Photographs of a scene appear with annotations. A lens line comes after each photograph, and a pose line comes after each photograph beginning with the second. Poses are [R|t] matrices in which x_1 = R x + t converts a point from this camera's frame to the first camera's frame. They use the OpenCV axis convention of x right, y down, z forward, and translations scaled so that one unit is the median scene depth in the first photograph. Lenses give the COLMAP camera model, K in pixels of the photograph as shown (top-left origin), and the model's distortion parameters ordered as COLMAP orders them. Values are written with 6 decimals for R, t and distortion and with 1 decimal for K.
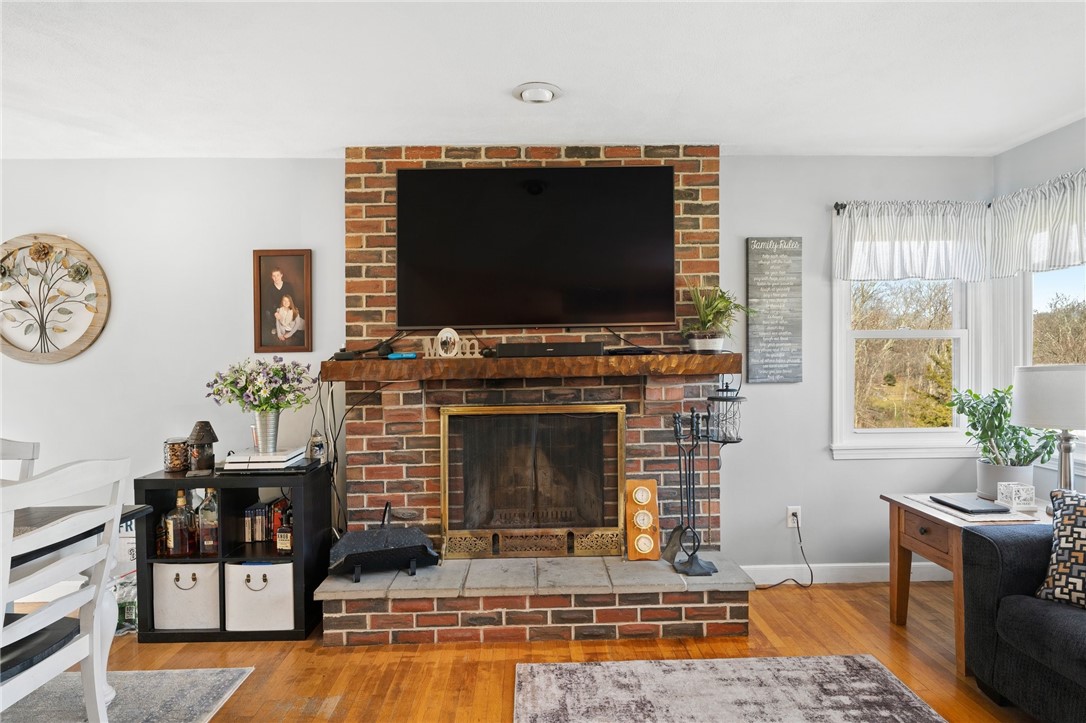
lens RADIAL K [[600.6, 0, 550.7], [0, 600.6, 366.1], [0, 0, 1]] dist [-0.001969, -0.000601]
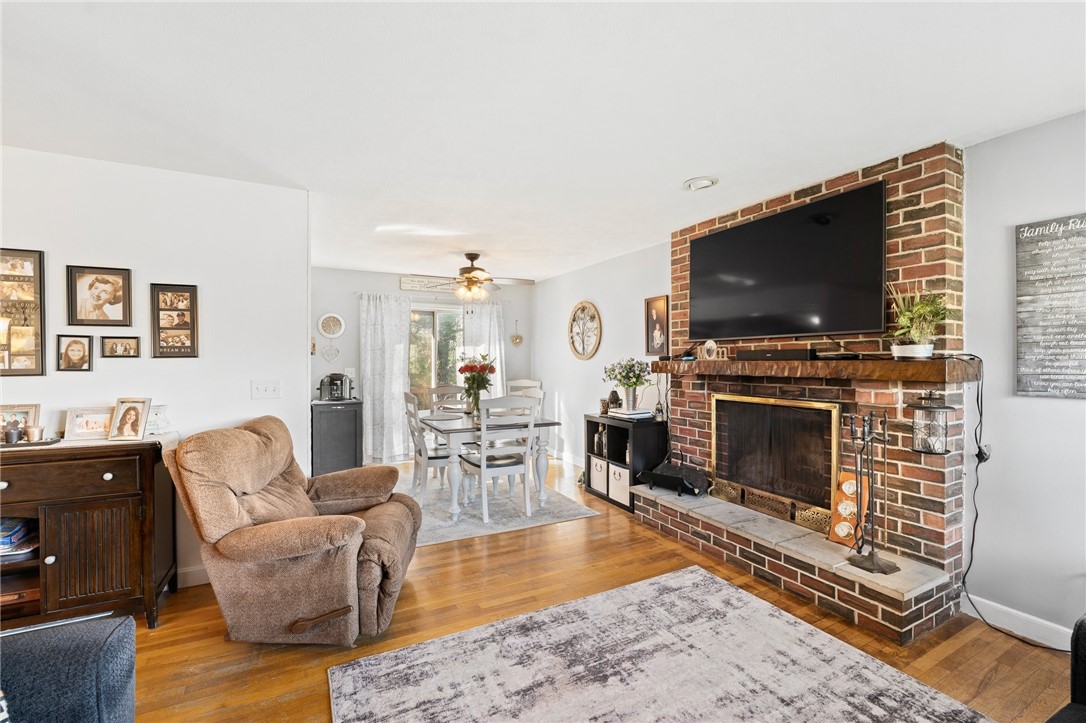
lens RADIAL K [[467.9, 0, 543.0], [0, 467.9, 361.5], [0, 0, 1]] dist [-0.020265, -0.000248]
pose [[0.435852, 0.018919, -0.899820, 0.668932], [-0.020333, 0.999731, 0.011171, -0.014840], [0.899789, 0.013427, 0.436119, 0.118114]]
